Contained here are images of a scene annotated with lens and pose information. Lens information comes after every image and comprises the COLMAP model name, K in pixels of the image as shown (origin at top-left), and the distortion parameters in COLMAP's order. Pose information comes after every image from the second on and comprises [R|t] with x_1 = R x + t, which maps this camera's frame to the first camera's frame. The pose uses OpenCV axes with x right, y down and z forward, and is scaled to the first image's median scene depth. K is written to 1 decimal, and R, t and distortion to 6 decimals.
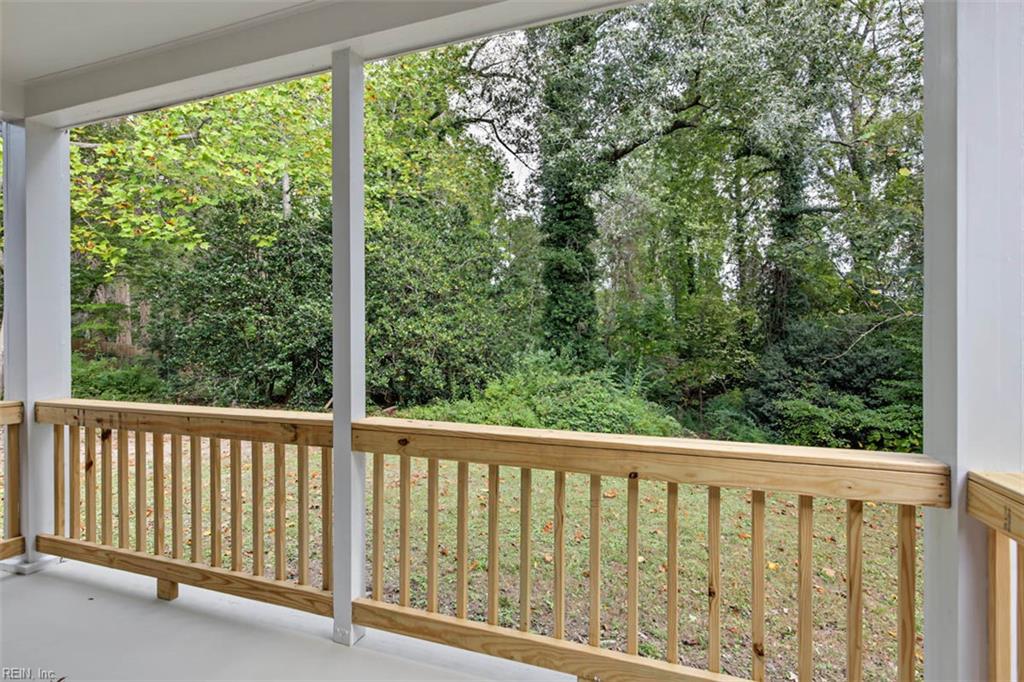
lens RADIAL K [[473.2, 0, 513.6], [0, 473.2, 345.0], [0, 0, 1]] dist [0.006347, 0.000230]
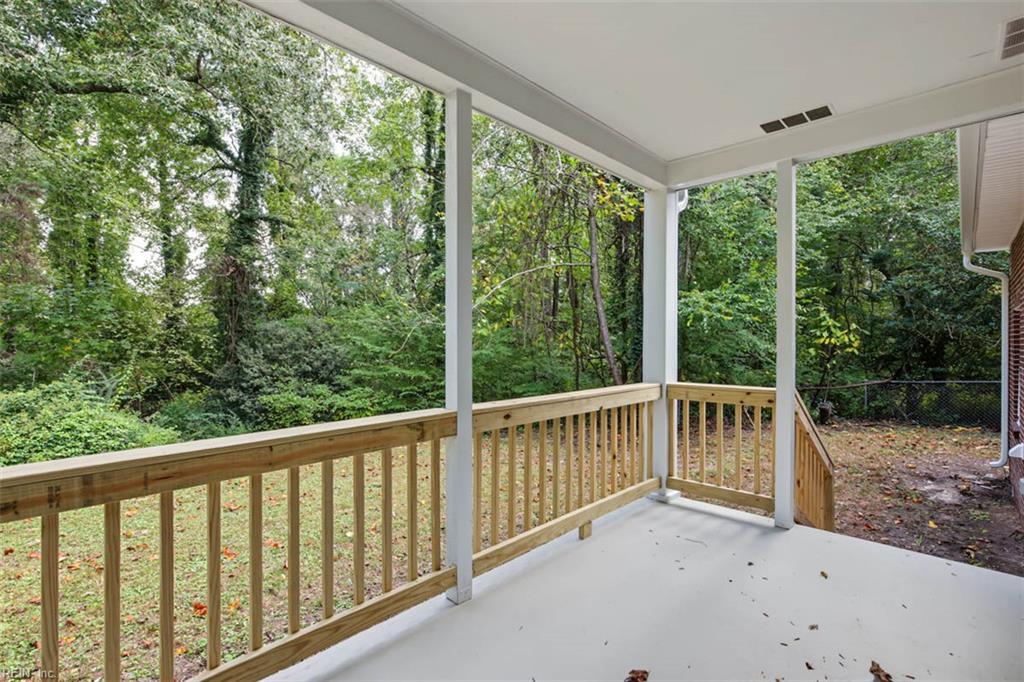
lens RADIAL K [[473.2, 0, 513.6], [0, 473.2, 345.0], [0, 0, 1]] dist [0.006347, 0.000230]
pose [[0.427498, -0.014401, 0.903901, -0.166954], [0.011407, 0.999879, 0.010536, -0.001098], [-0.903944, 0.005806, 0.427611, 0.048724]]
